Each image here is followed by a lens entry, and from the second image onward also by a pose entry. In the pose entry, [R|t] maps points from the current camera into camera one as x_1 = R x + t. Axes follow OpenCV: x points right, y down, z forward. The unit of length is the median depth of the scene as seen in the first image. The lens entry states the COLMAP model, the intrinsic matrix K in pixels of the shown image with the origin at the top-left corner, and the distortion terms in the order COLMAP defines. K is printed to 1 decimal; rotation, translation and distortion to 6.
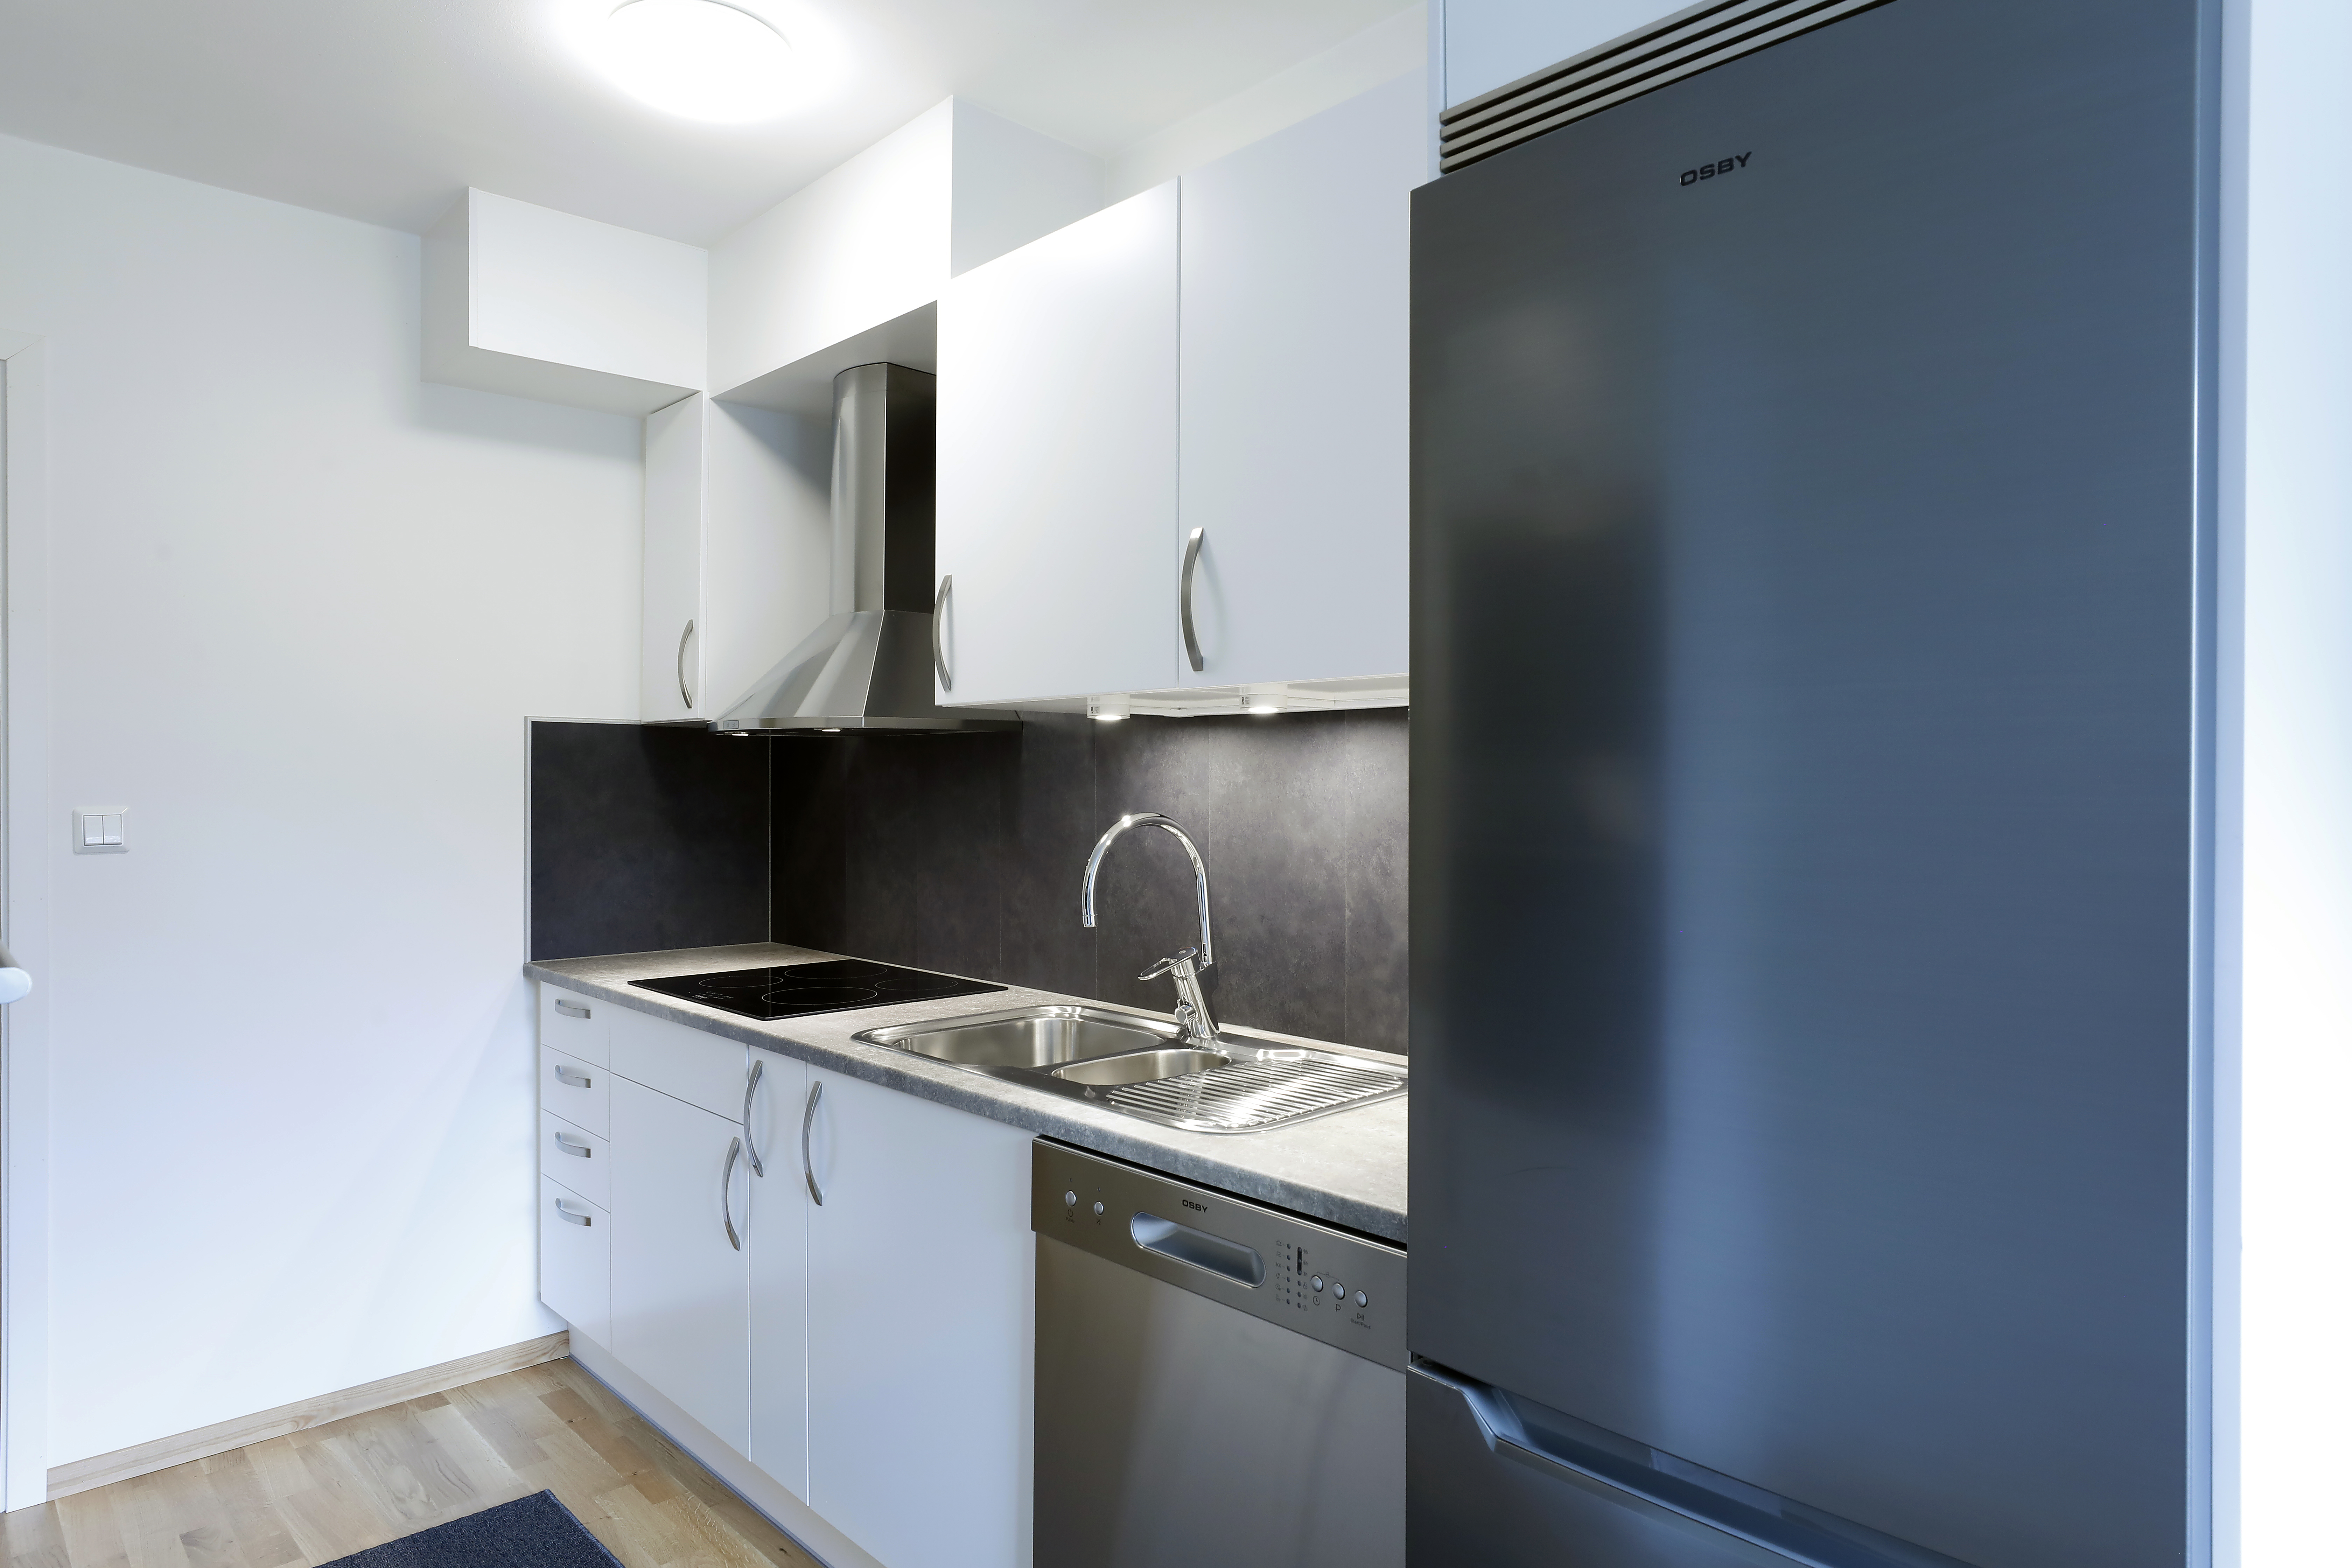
lens RADIAL K [[1413.8, 0, 1170.0], [0, 1413.8, 783.5], [0, 0, 1]] dist [0.006782, 0.001639]
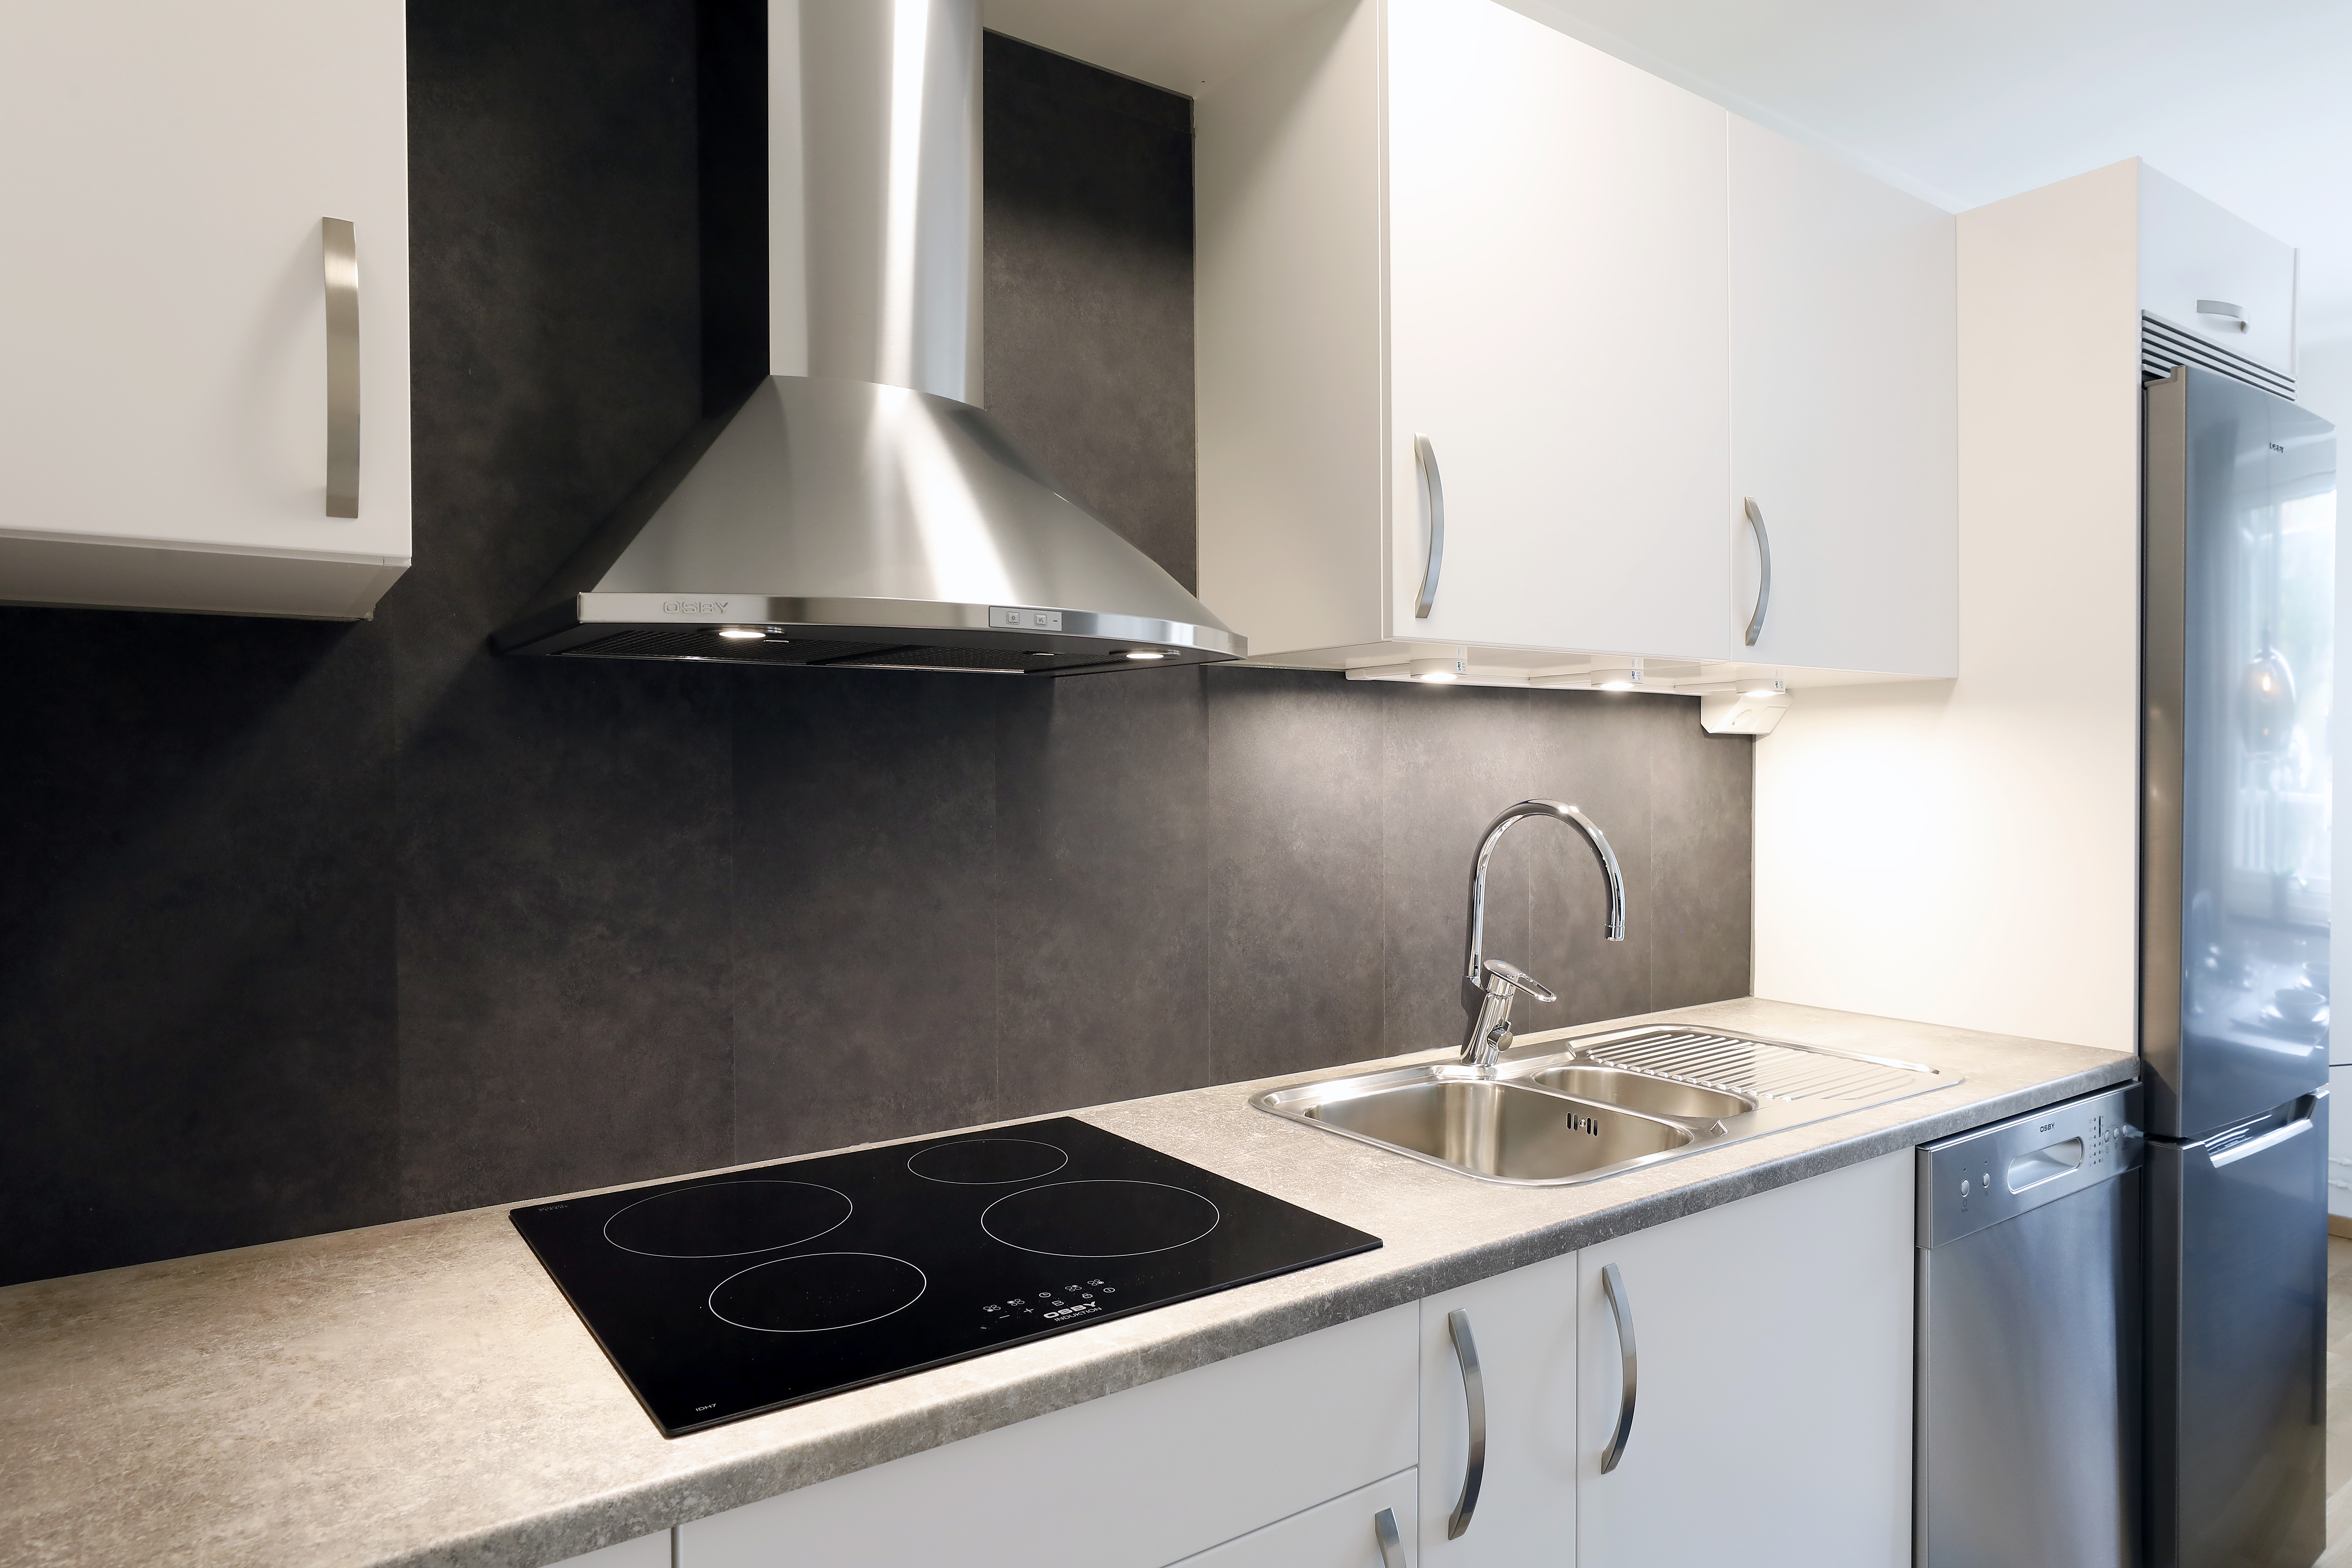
lens RADIAL K [[1413.8, 0, 1164.1], [0, 1413.8, 778.6], [0, 0, 1]] dist [0.006782, 0.001639]
pose [[0.115917, -0.007499, 0.993231, -0.805584], [0.004266, 0.999966, 0.007052, 0.001394], [-0.993250, 0.003420, 0.115945, 1.049022]]
